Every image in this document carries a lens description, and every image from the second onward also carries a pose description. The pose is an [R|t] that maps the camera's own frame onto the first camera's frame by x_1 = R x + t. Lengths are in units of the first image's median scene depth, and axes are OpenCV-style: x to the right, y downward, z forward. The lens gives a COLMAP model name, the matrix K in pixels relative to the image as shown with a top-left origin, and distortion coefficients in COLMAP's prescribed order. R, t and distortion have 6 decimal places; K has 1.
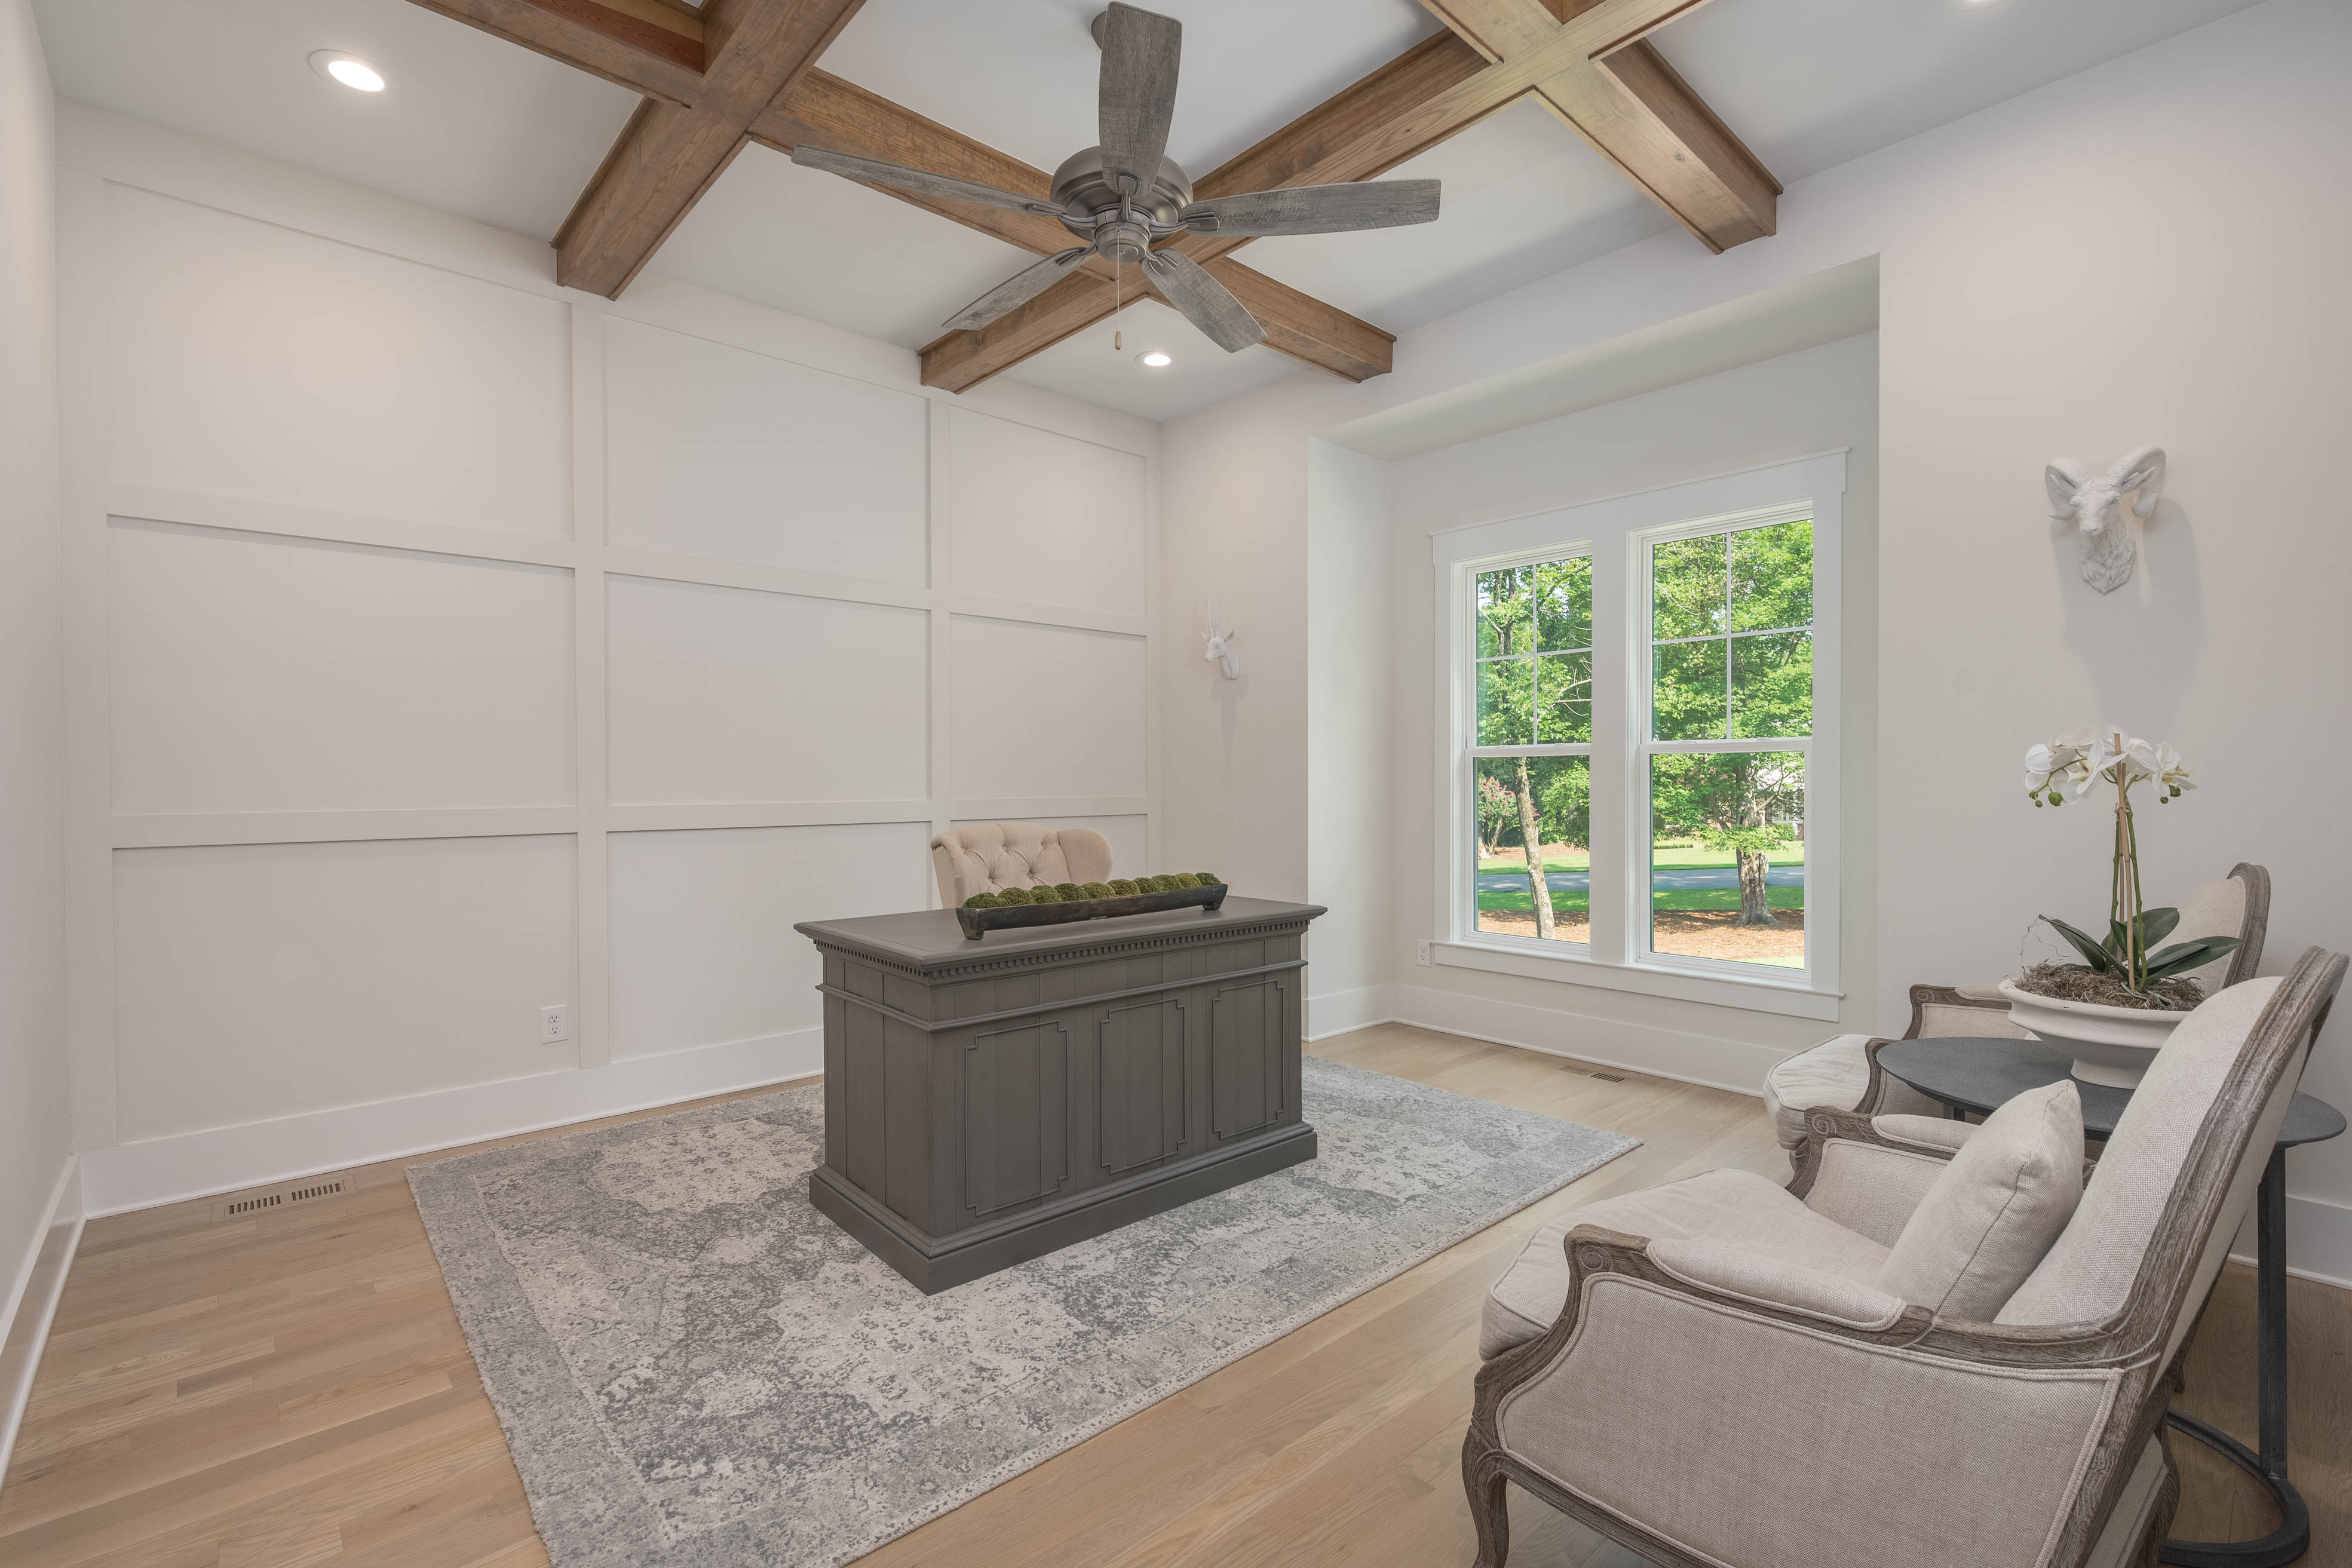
lens RADIAL K [[1059.4, 0, 1183.0], [0, 1059.4, 777.8], [0, 0, 1]] dist [0.001134, -0.000015]
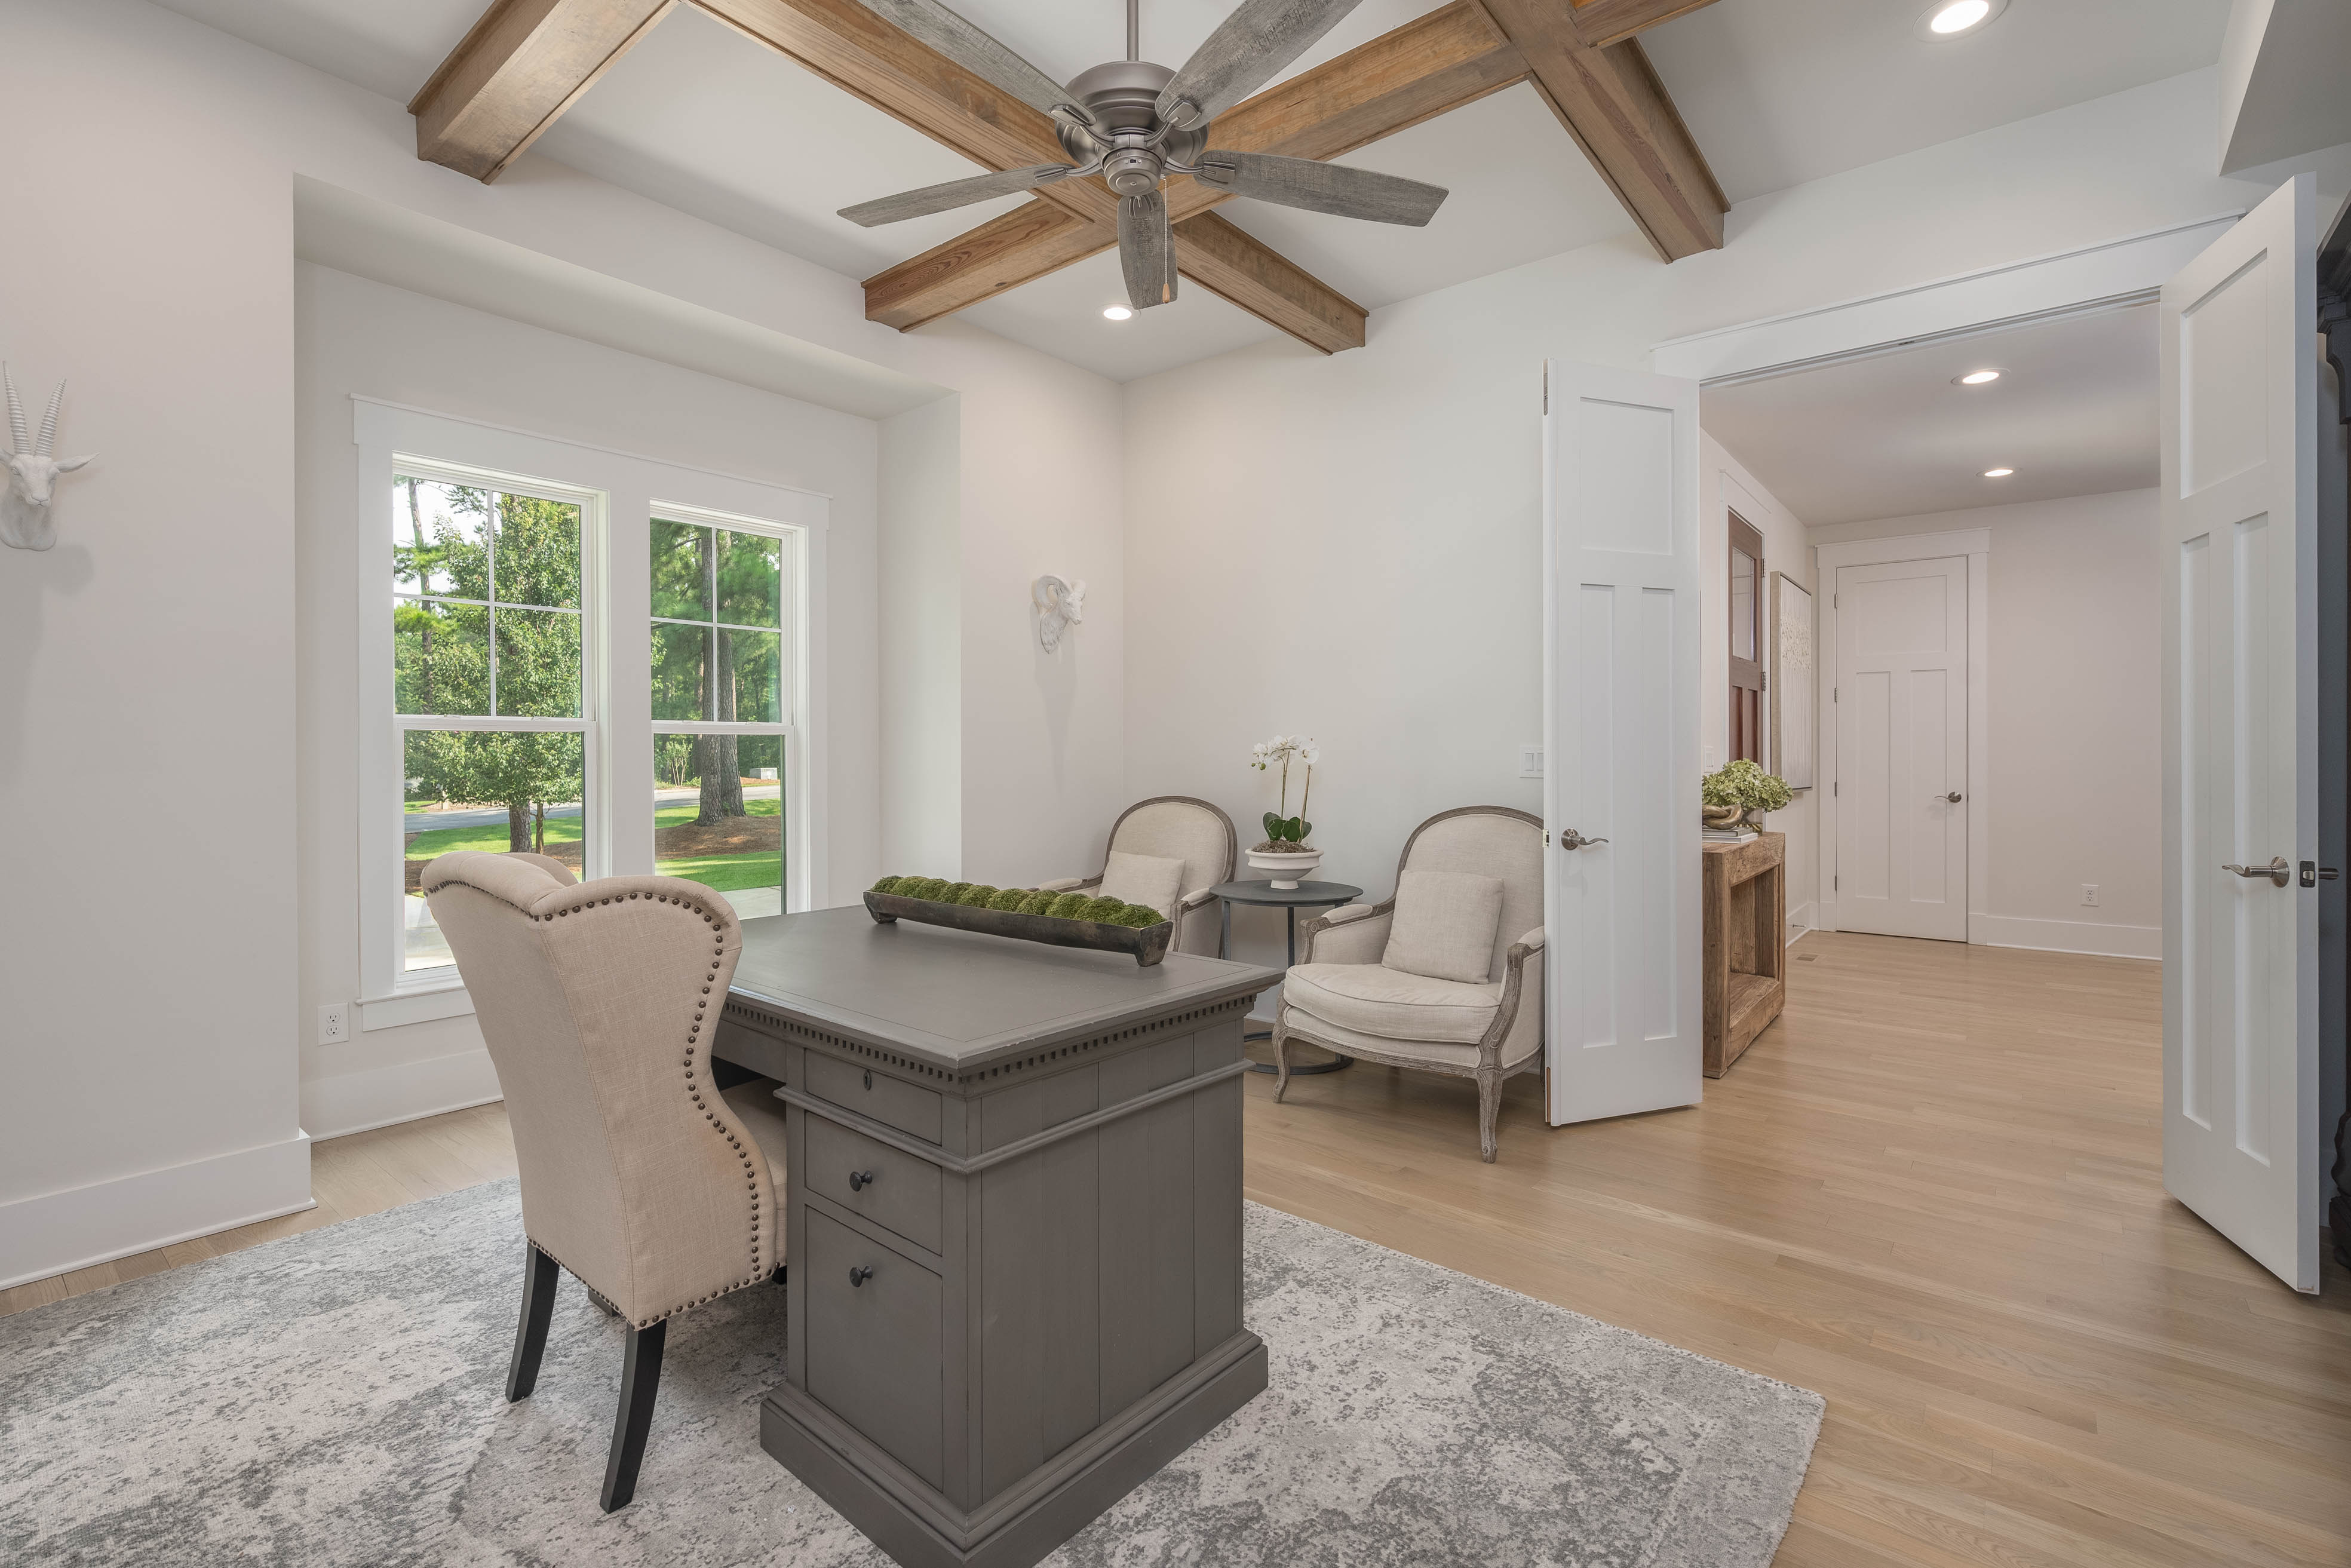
lens RADIAL K [[1059.0, 0, 1183.2], [0, 1059.0, 771.6], [0, 0, 1]] dist [0.001134, -0.000015]
pose [[-0.151794, -0.011490, 0.988345, -1.254675], [0.000917, 0.999930, 0.011766, 0.003187], [-0.988412, 0.002692, -0.151773, 1.437481]]
